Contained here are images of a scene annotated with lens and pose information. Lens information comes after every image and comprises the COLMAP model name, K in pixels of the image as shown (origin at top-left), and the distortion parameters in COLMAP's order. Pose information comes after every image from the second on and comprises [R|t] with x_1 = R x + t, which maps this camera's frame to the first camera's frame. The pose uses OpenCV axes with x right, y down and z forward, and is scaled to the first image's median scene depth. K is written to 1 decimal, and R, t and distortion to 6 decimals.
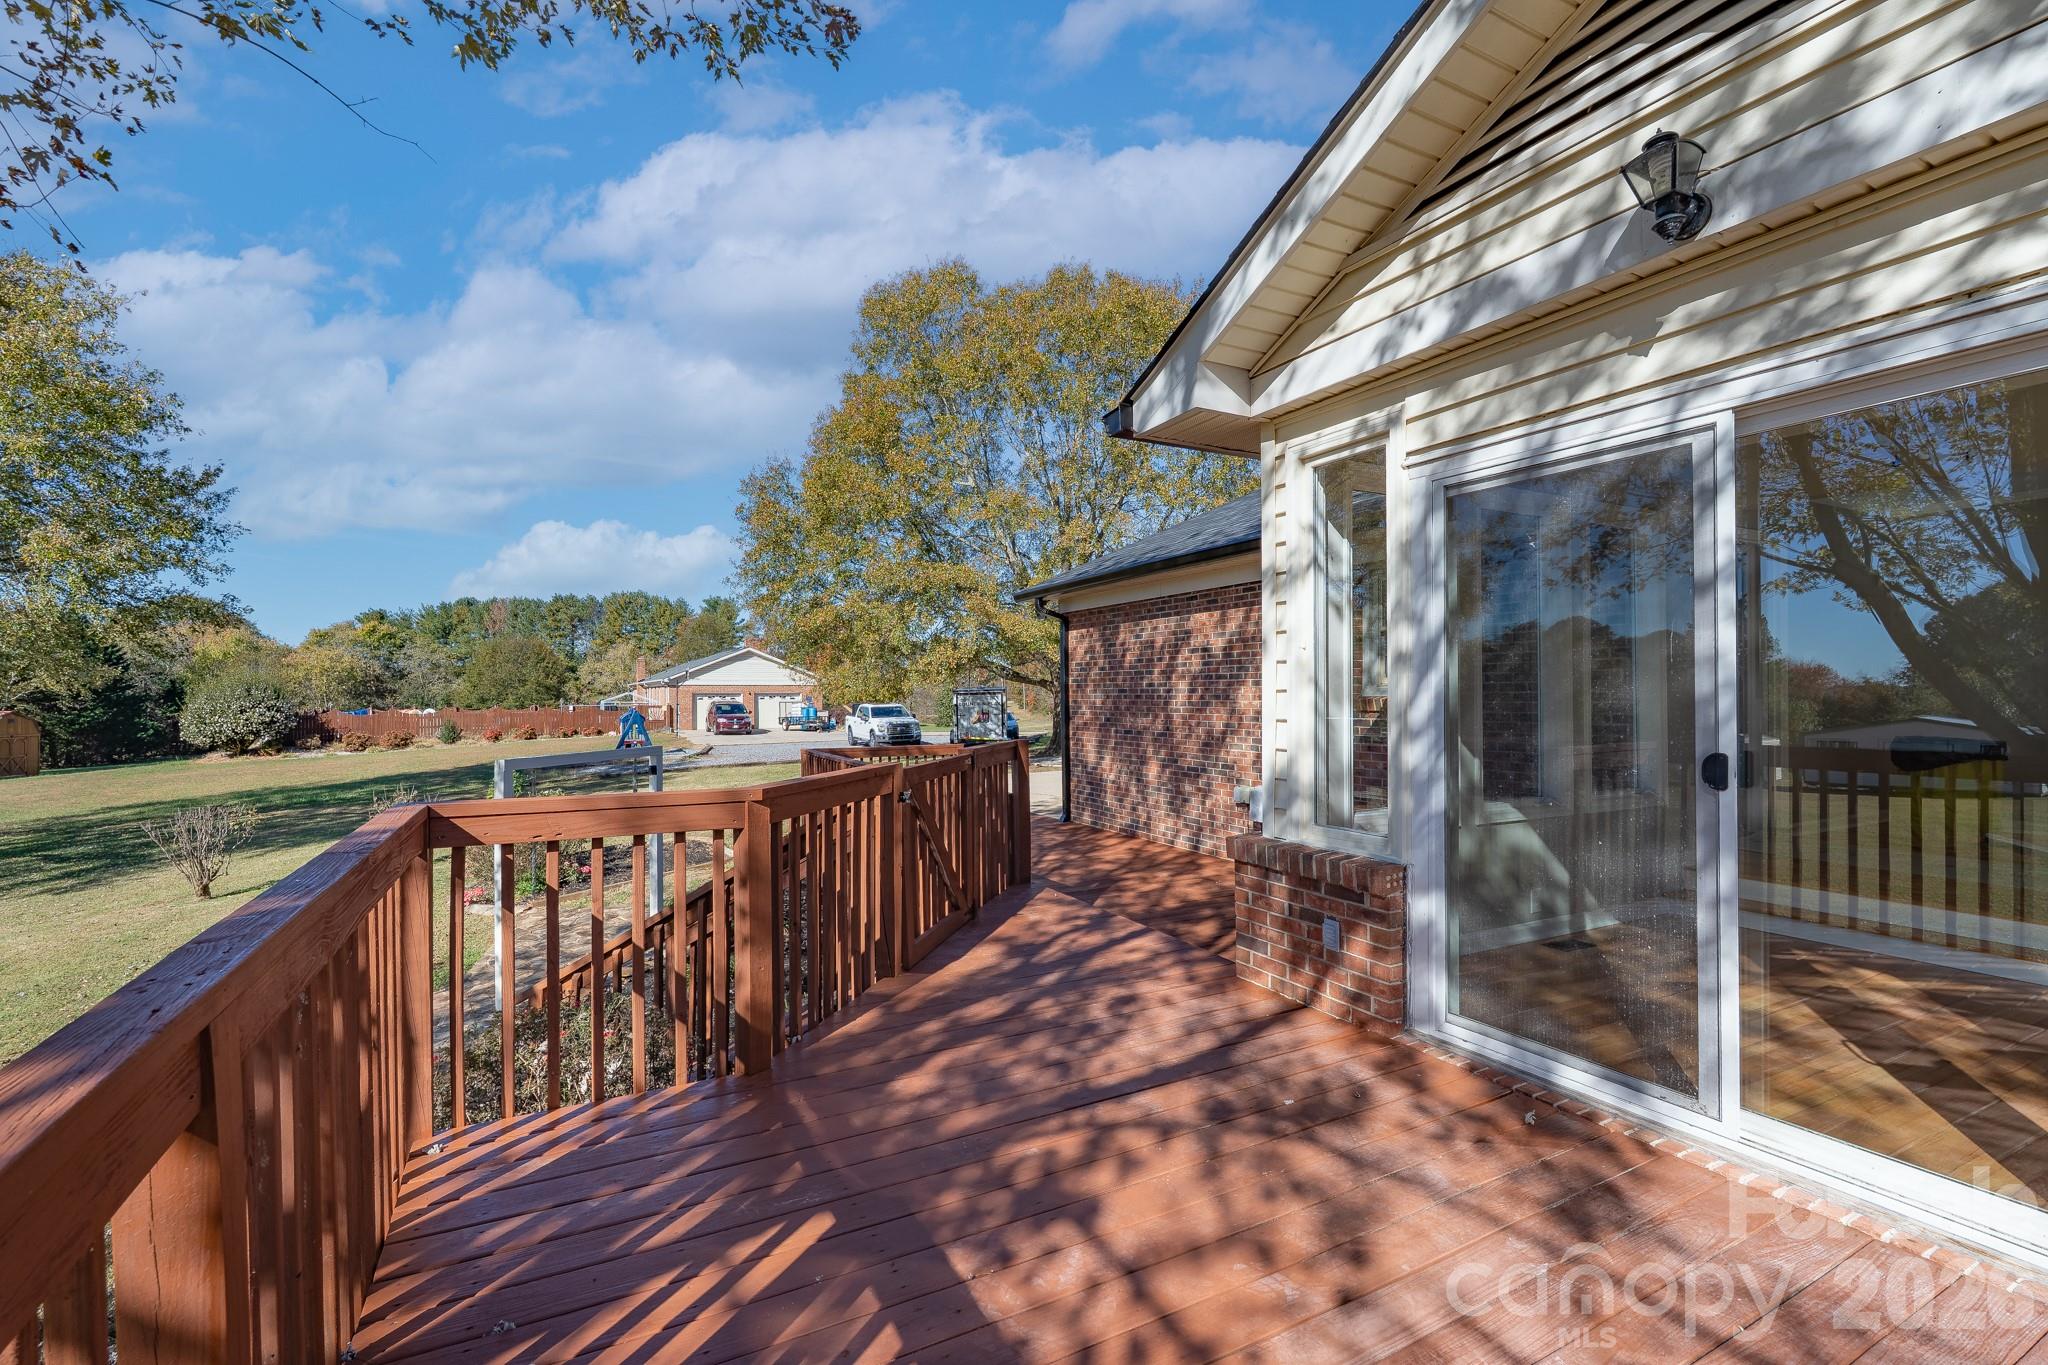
lens RADIAL K [[936.9, 0, 1034.3], [0, 936.9, 687.6], [0, 0, 1]] dist [0.000946, 0.000157]
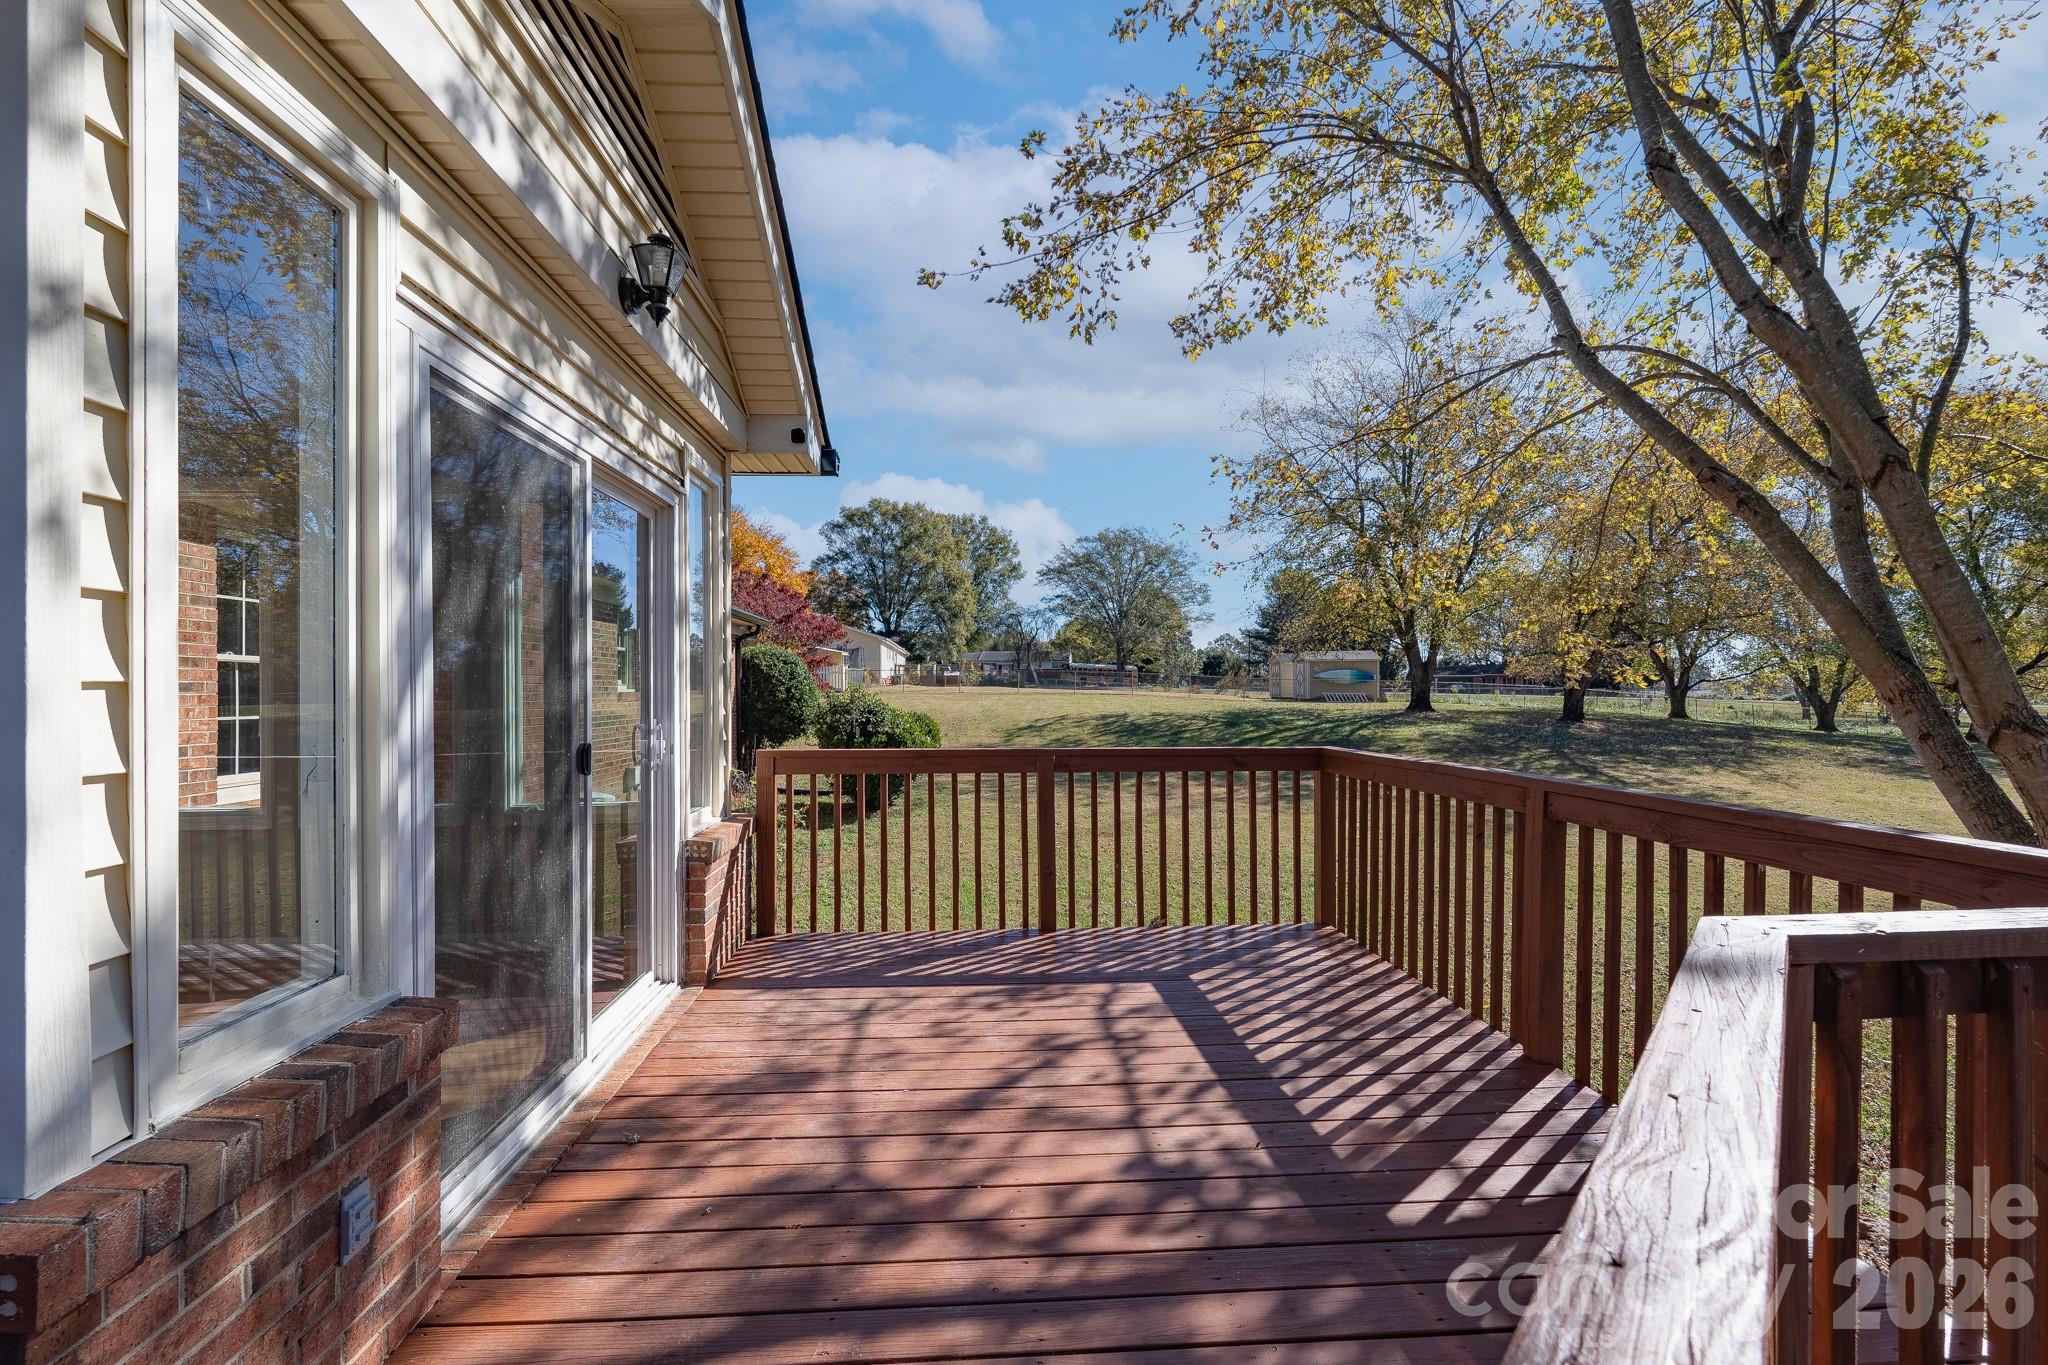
lens RADIAL K [[936.9, 0, 1033.0], [0, 936.9, 691.9], [0, 0, 1]] dist [0.000946, 0.000157]
pose [[-0.914020, 0.009990, 0.405546, -0.216936], [0.012391, 0.999918, 0.003296, 0.008009], [-0.405479, 0.008038, -0.914069, 1.594059]]
